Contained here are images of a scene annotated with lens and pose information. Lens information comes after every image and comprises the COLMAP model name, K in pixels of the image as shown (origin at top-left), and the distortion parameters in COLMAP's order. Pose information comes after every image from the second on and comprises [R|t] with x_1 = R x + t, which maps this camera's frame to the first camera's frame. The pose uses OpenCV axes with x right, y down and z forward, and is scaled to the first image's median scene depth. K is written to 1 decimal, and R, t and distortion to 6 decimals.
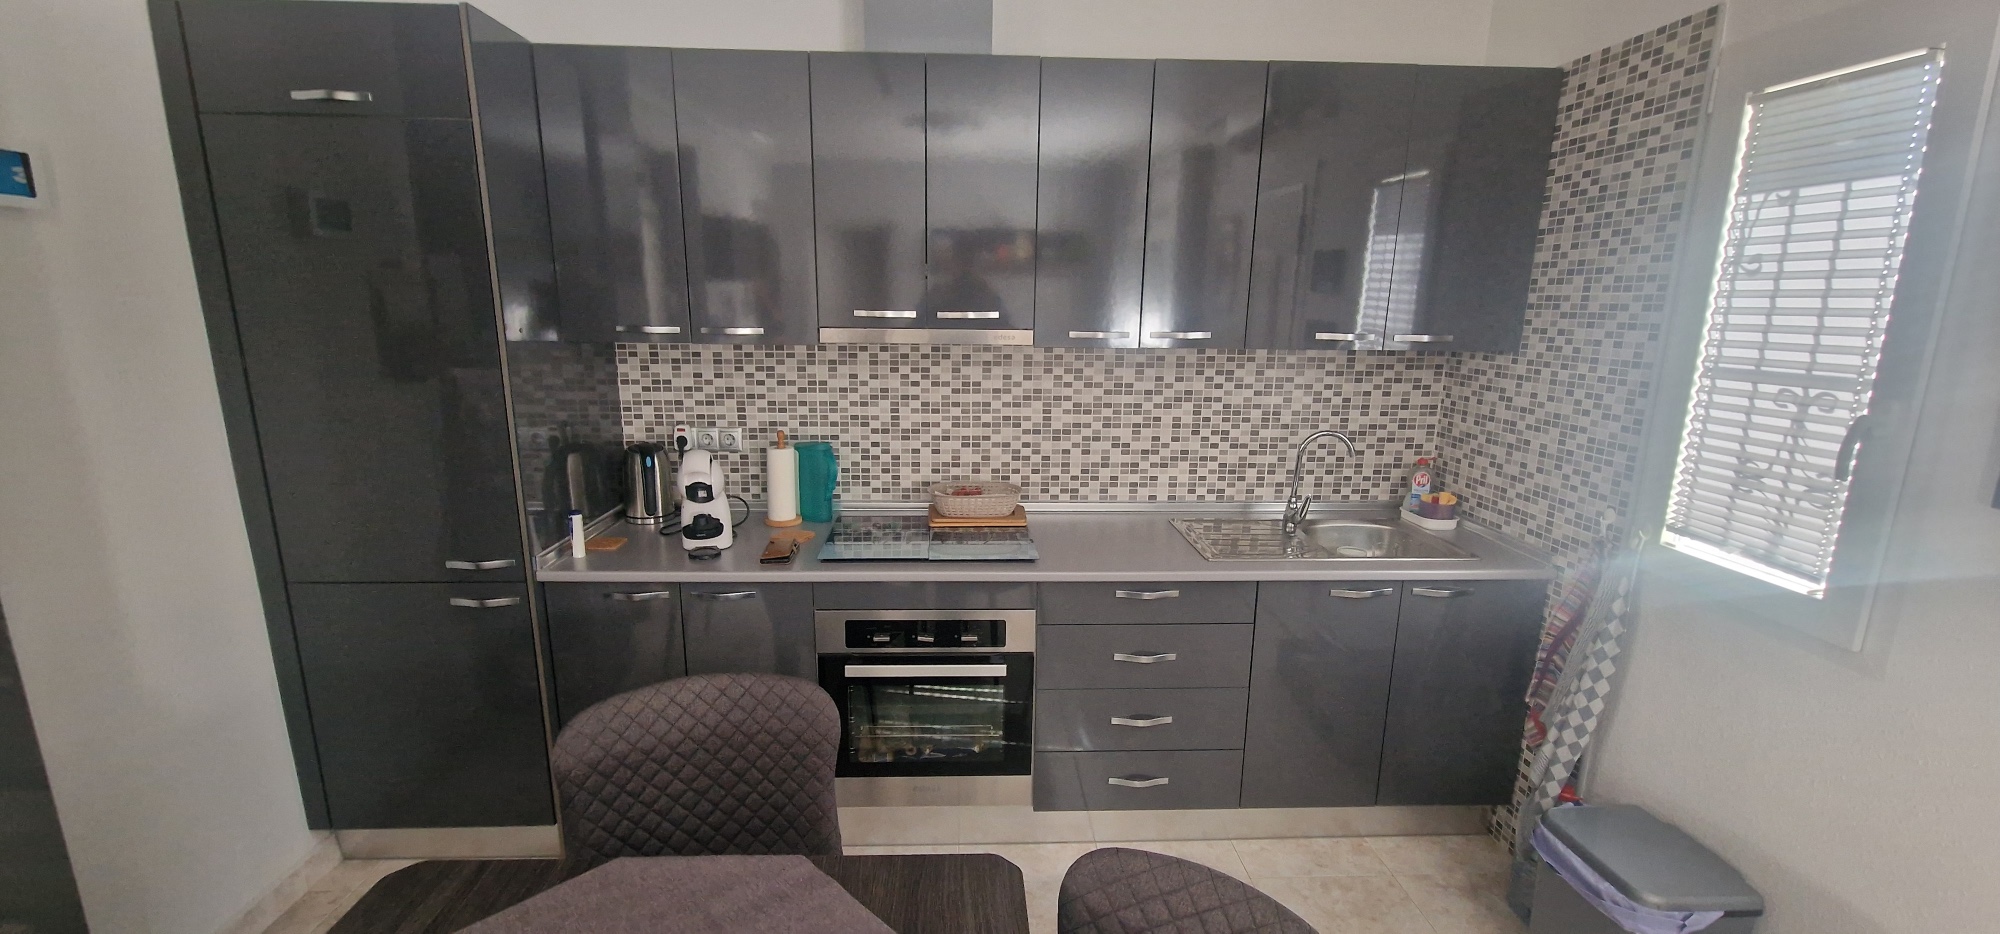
lens RADIAL K [[810.0, 0, 986.0], [0, 810.0, 477.3], [0, 0, 1]] dist [-0.000592, 0.000173]
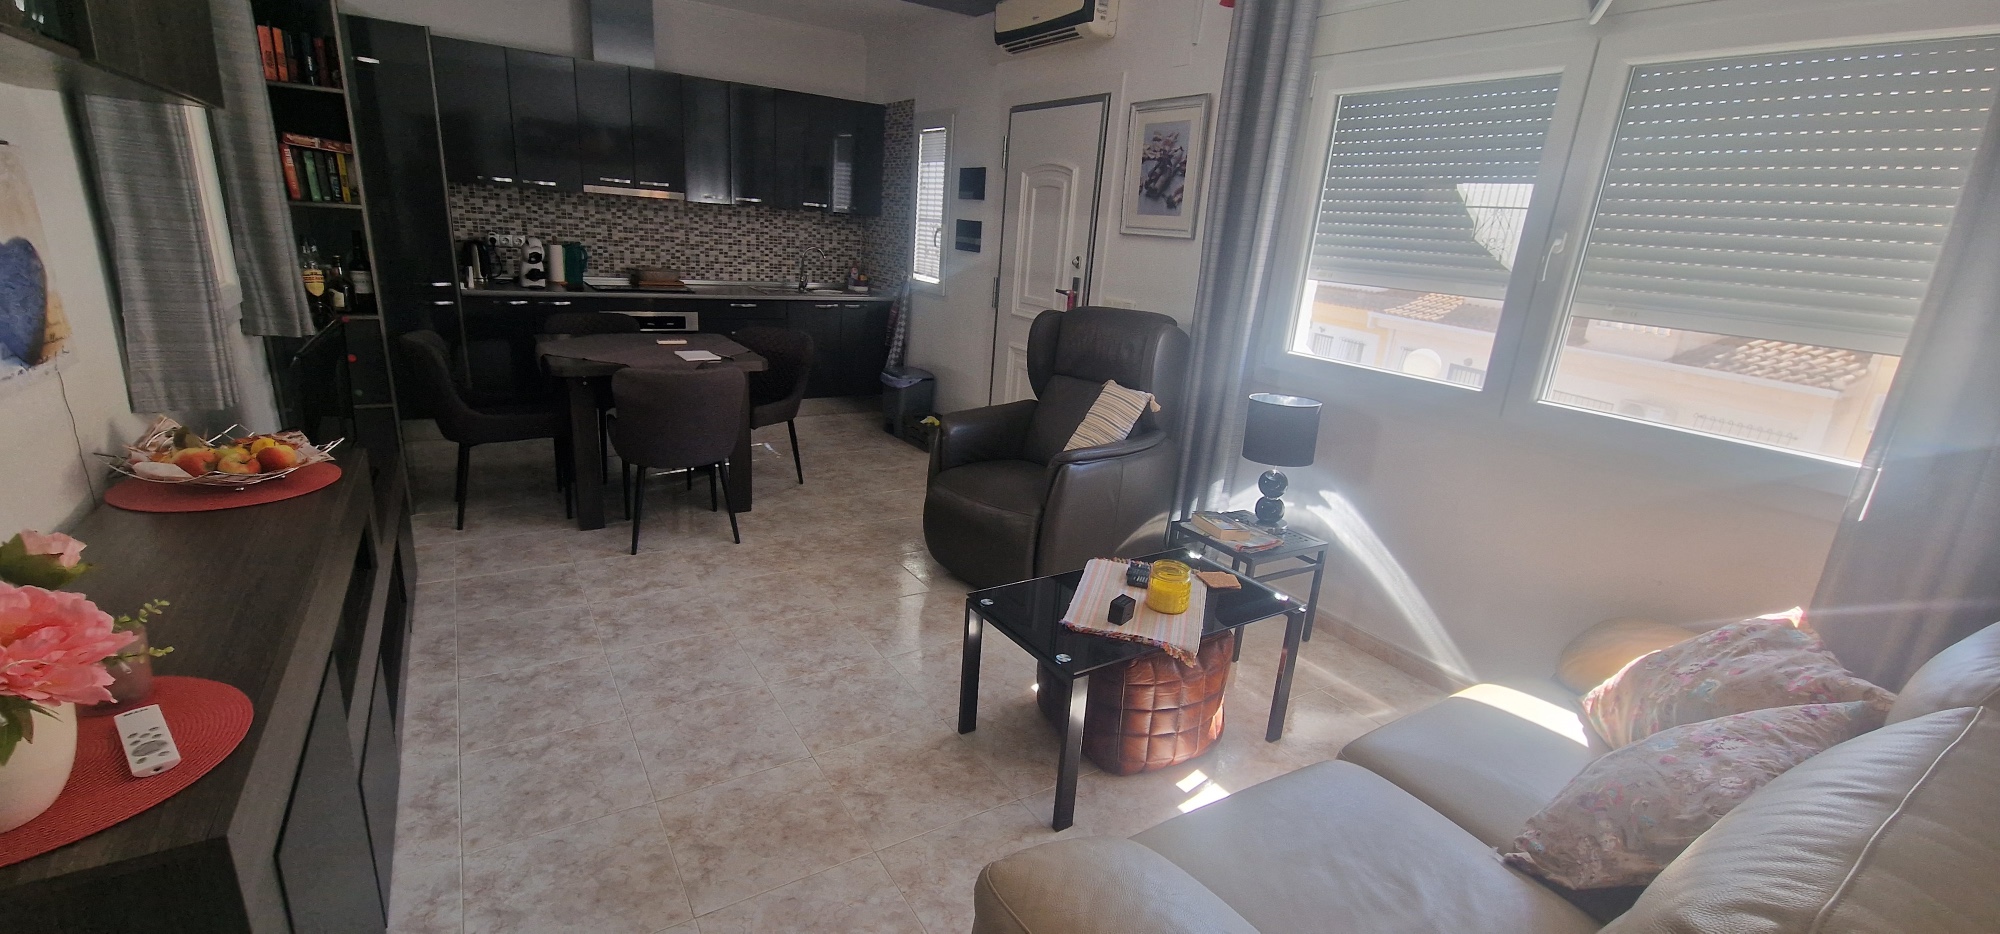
lens RADIAL K [[810.0, 0, 986.0], [0, 810.0, 477.3], [0, 0, 1]] dist [-0.000592, 0.000173]
pose [[0.863037, -0.100344, 0.495074, -0.364893], [0.045340, 0.991503, 0.121923, 0.327194], [-0.503102, -0.082778, 0.860254, -1.280702]]
